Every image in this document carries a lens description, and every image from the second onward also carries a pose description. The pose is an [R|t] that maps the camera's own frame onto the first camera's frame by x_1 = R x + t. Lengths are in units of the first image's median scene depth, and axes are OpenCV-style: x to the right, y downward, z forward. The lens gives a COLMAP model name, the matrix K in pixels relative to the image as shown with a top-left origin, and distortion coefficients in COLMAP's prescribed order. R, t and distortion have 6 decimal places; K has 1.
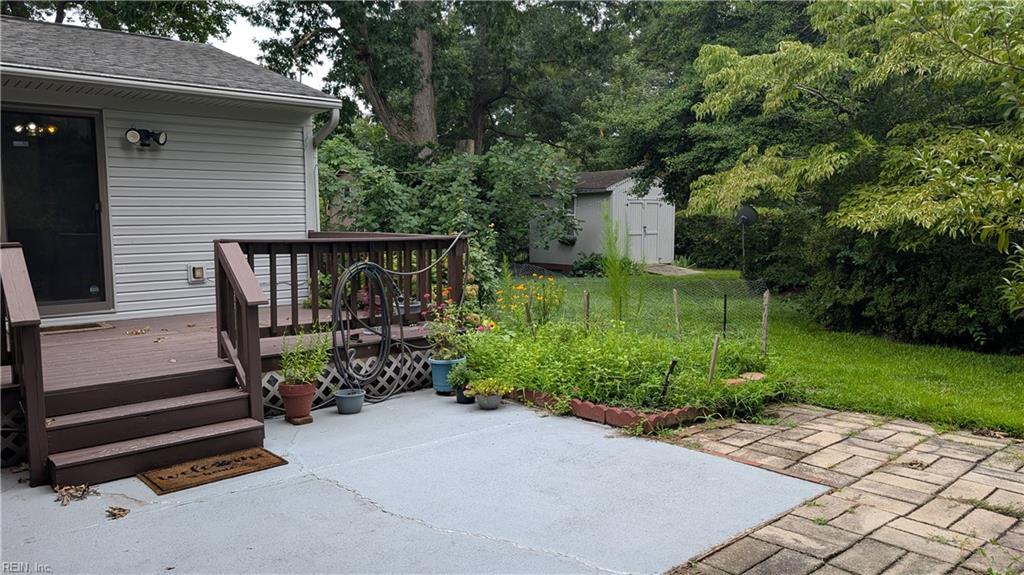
lens RADIAL K [[730.2, 0, 510.5], [0, 730.2, 290.2], [0, 0, 1]] dist [0.008134, -0.013294]
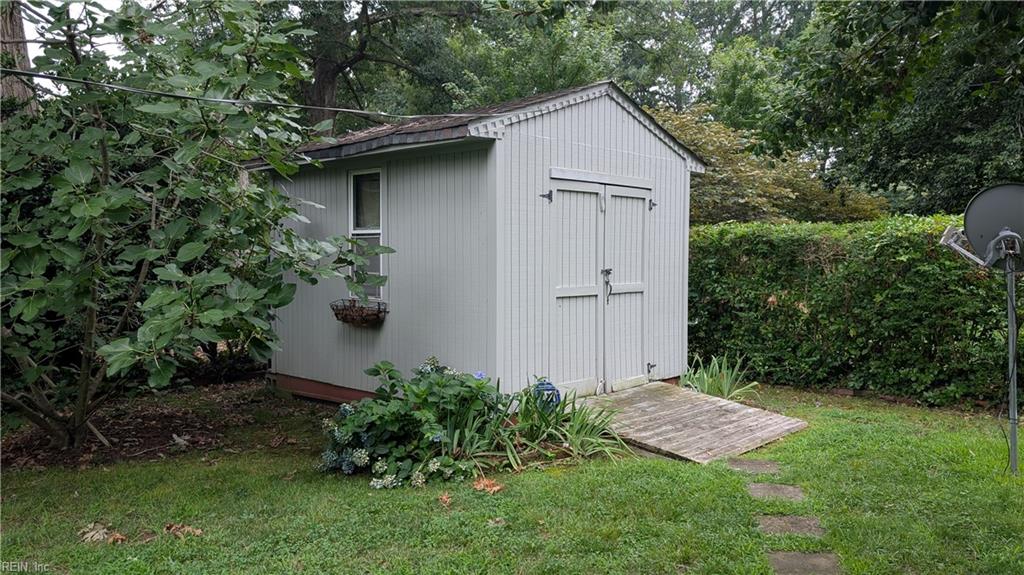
lens RADIAL K [[730.2, 0, 512.4], [0, 730.2, 286.1], [0, 0, 1]] dist [0.008134, -0.013294]
pose [[0.995805, -0.000065, 0.091501, 0.114380], [0.004760, 0.998683, -0.051086, -0.063674], [-0.091377, 0.051308, 0.994494, 0.687599]]
